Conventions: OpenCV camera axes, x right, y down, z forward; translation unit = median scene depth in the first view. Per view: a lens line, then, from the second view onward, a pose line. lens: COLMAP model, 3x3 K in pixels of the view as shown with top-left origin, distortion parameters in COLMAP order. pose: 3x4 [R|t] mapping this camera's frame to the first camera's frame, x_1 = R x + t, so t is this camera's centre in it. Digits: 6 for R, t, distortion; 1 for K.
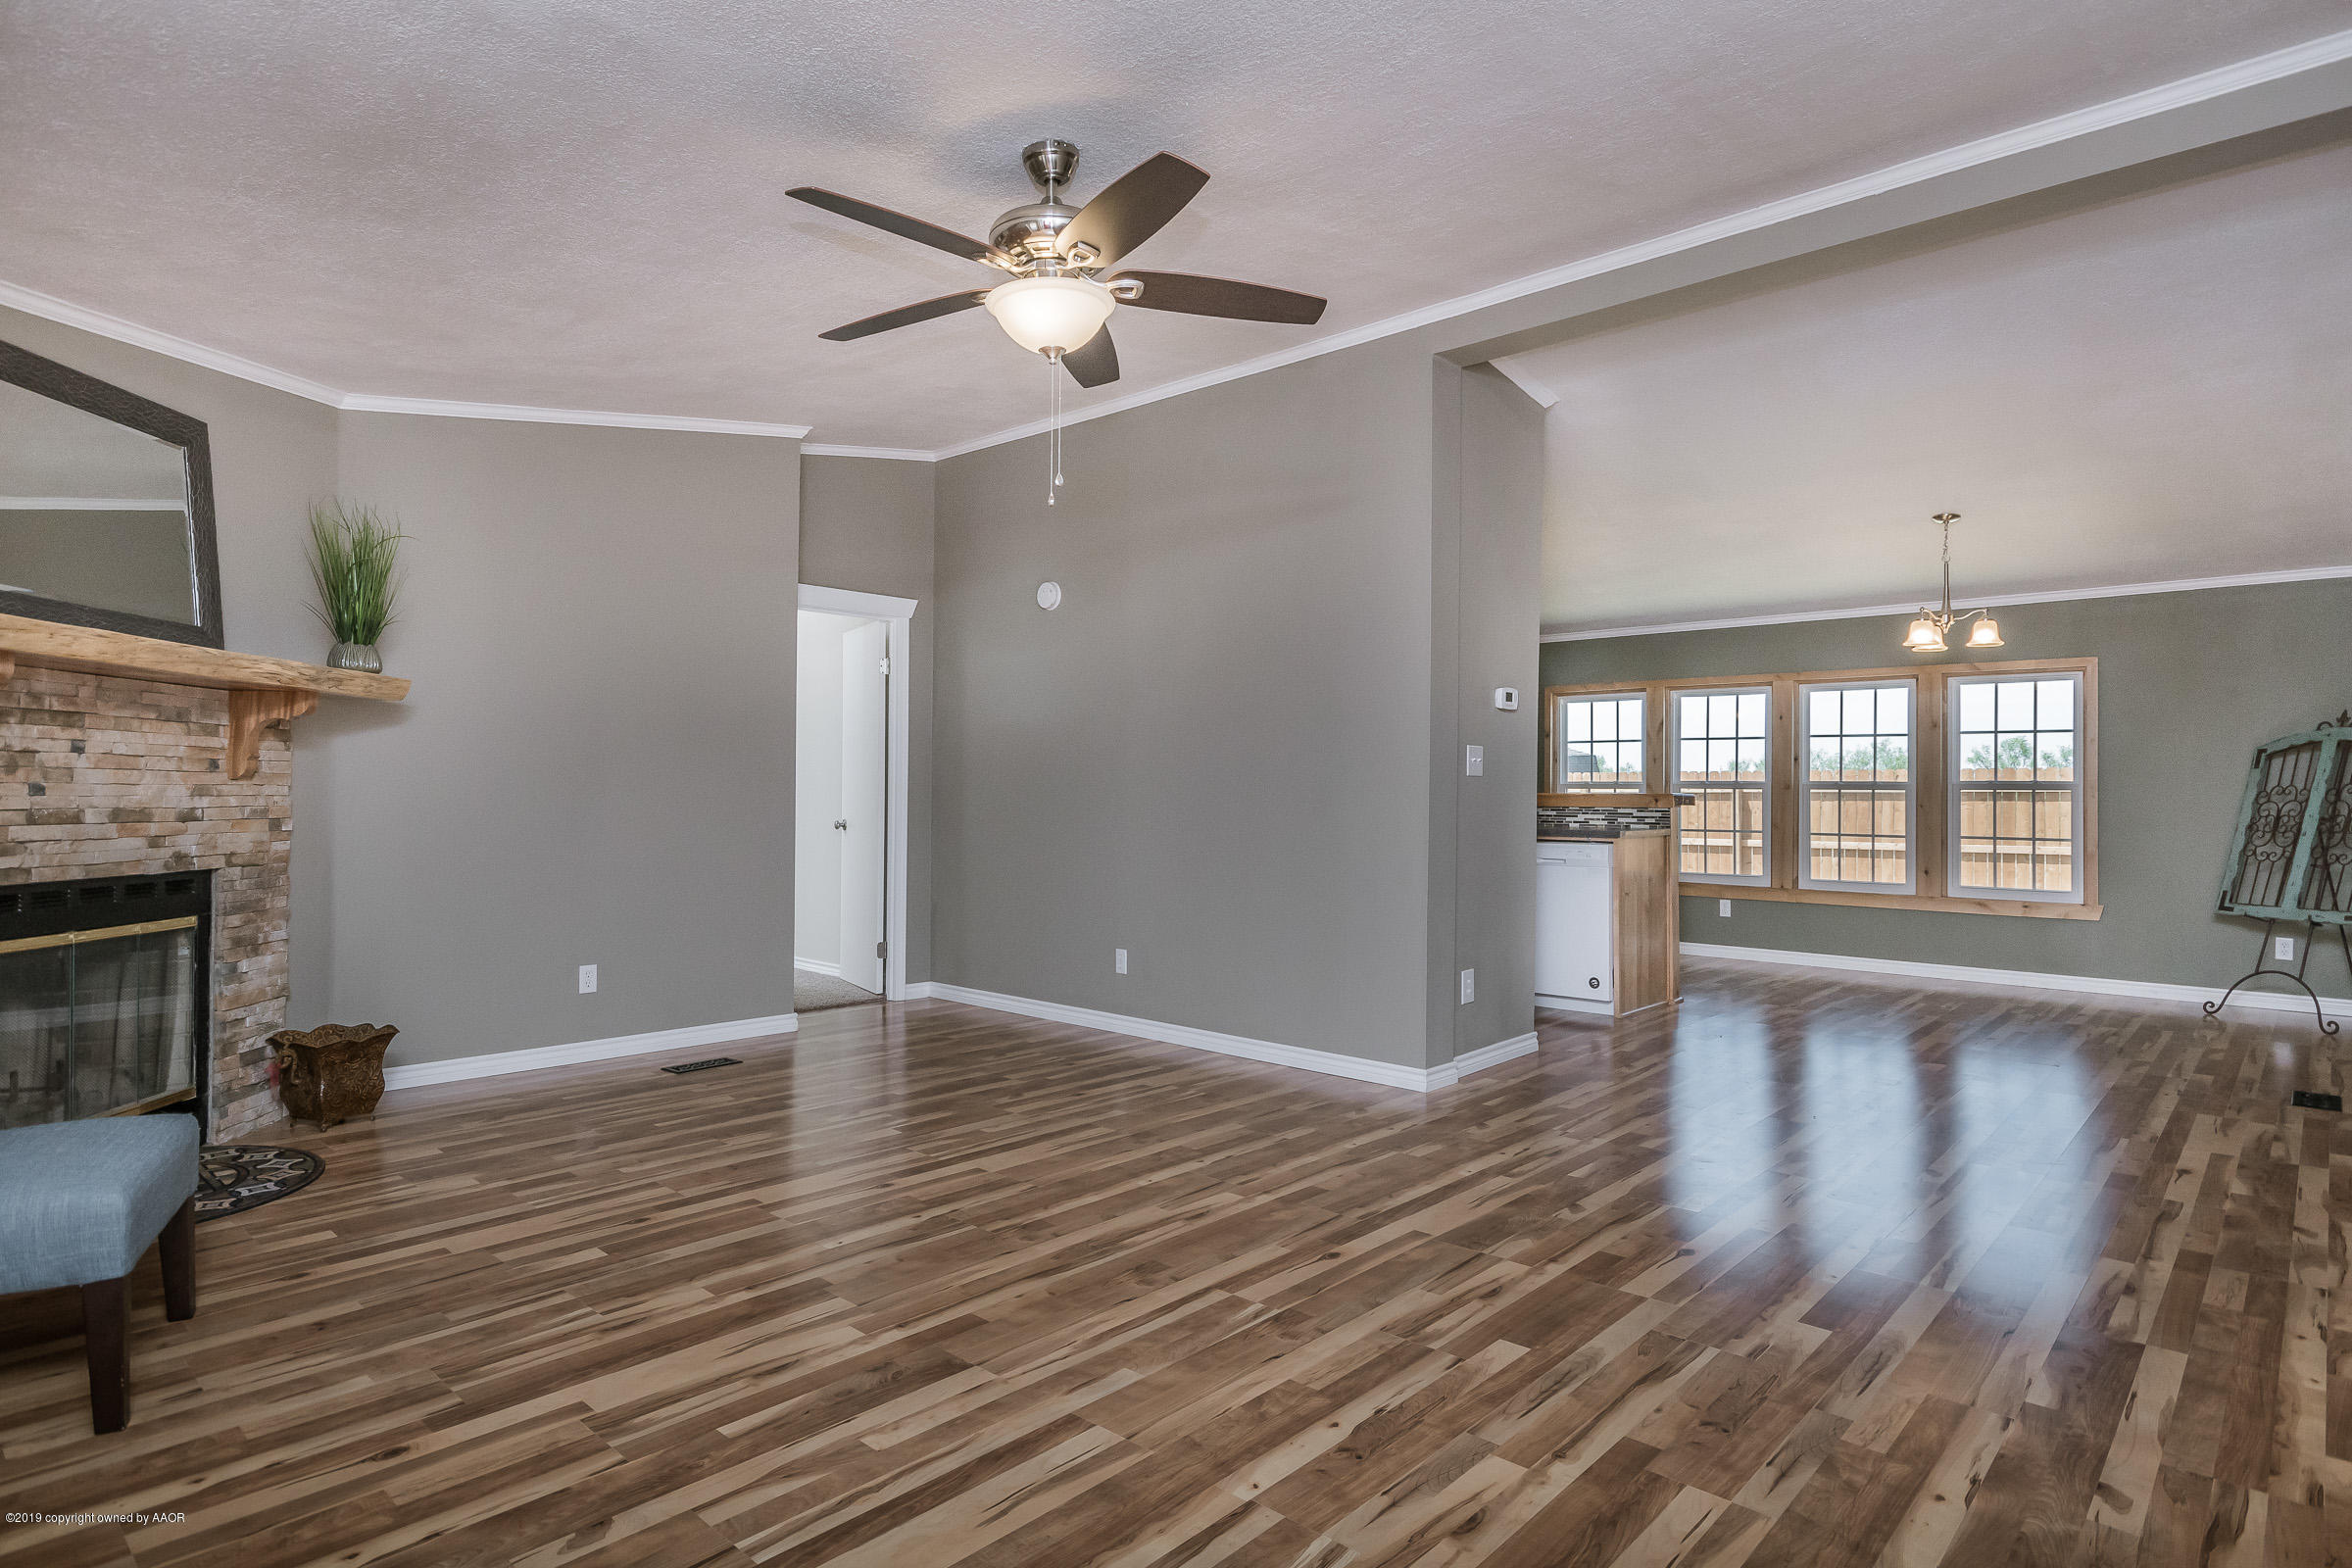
lens RADIAL K [[1248.9, 0, 1176.0], [0, 1248.9, 784.0], [0, 0, 1]] dist [0.003424, 0.000005]
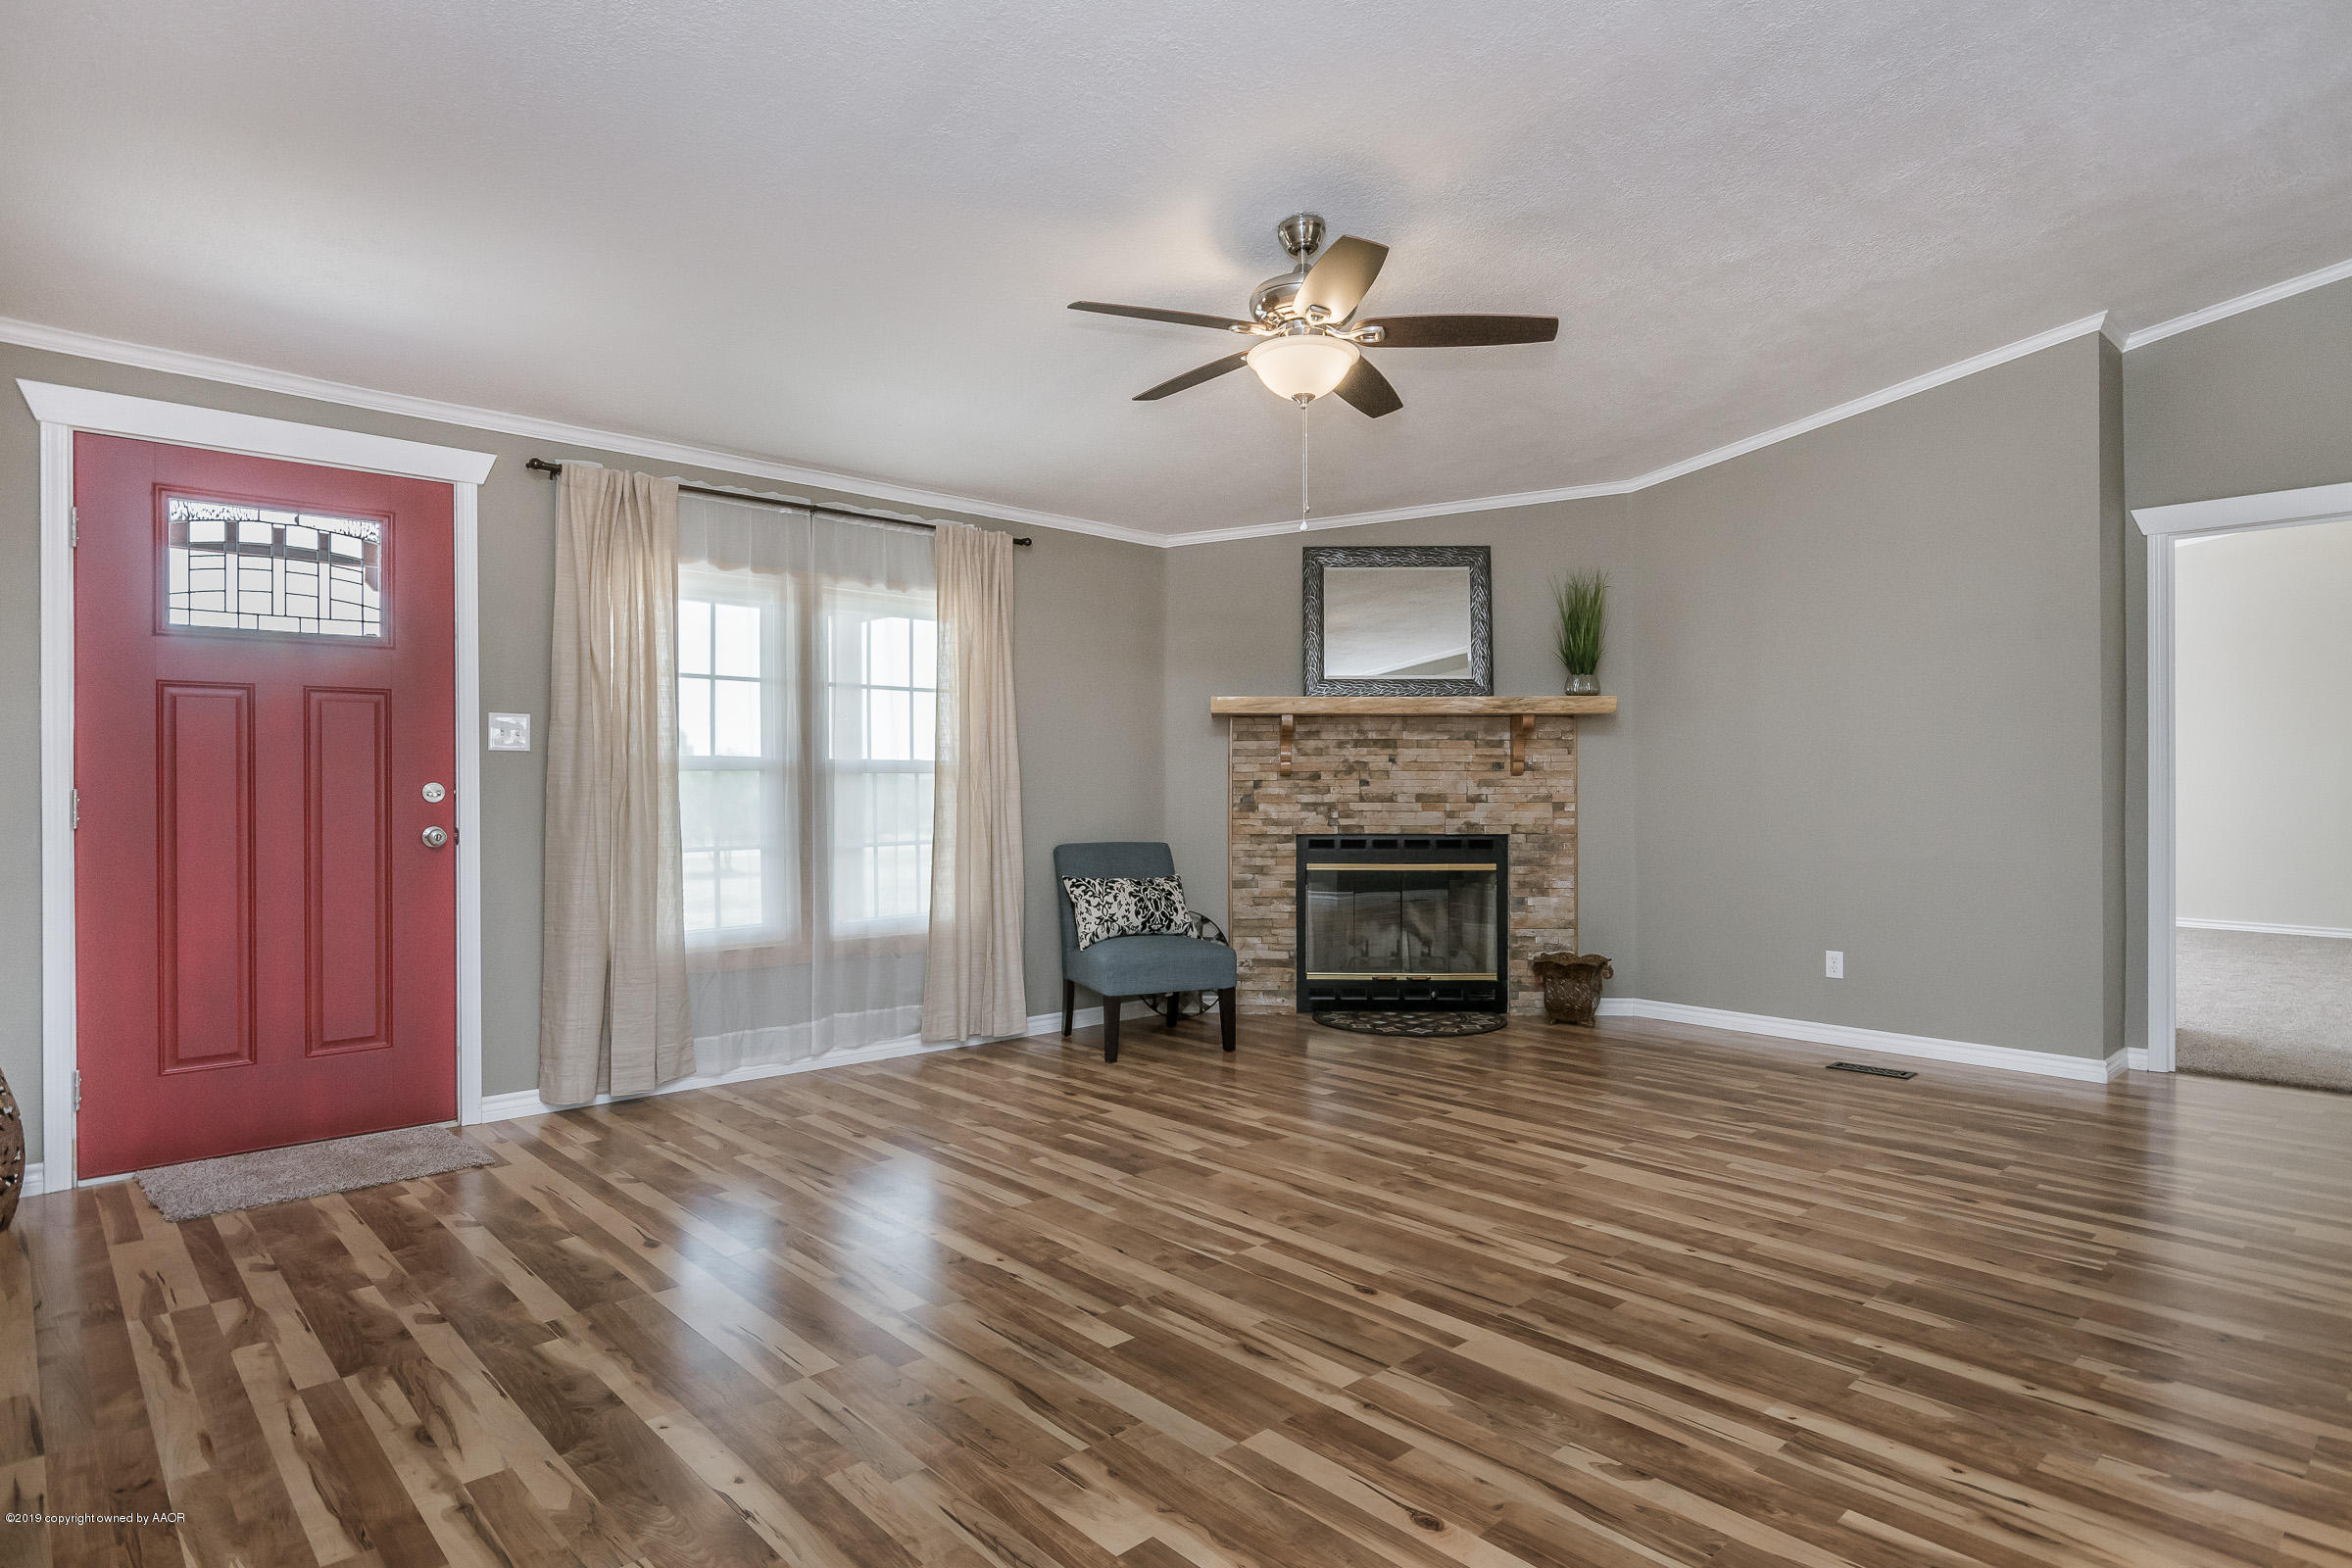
lens RADIAL K [[1248.9, 0, 1176.0], [0, 1248.9, 784.0], [0, 0, 1]] dist [0.003424, 0.000005]
pose [[-0.067672, -0.006653, -0.997685, 0.895530], [0.008905, 0.999934, -0.007272, 0.015951], [0.997668, -0.009376, -0.067608, 0.803651]]
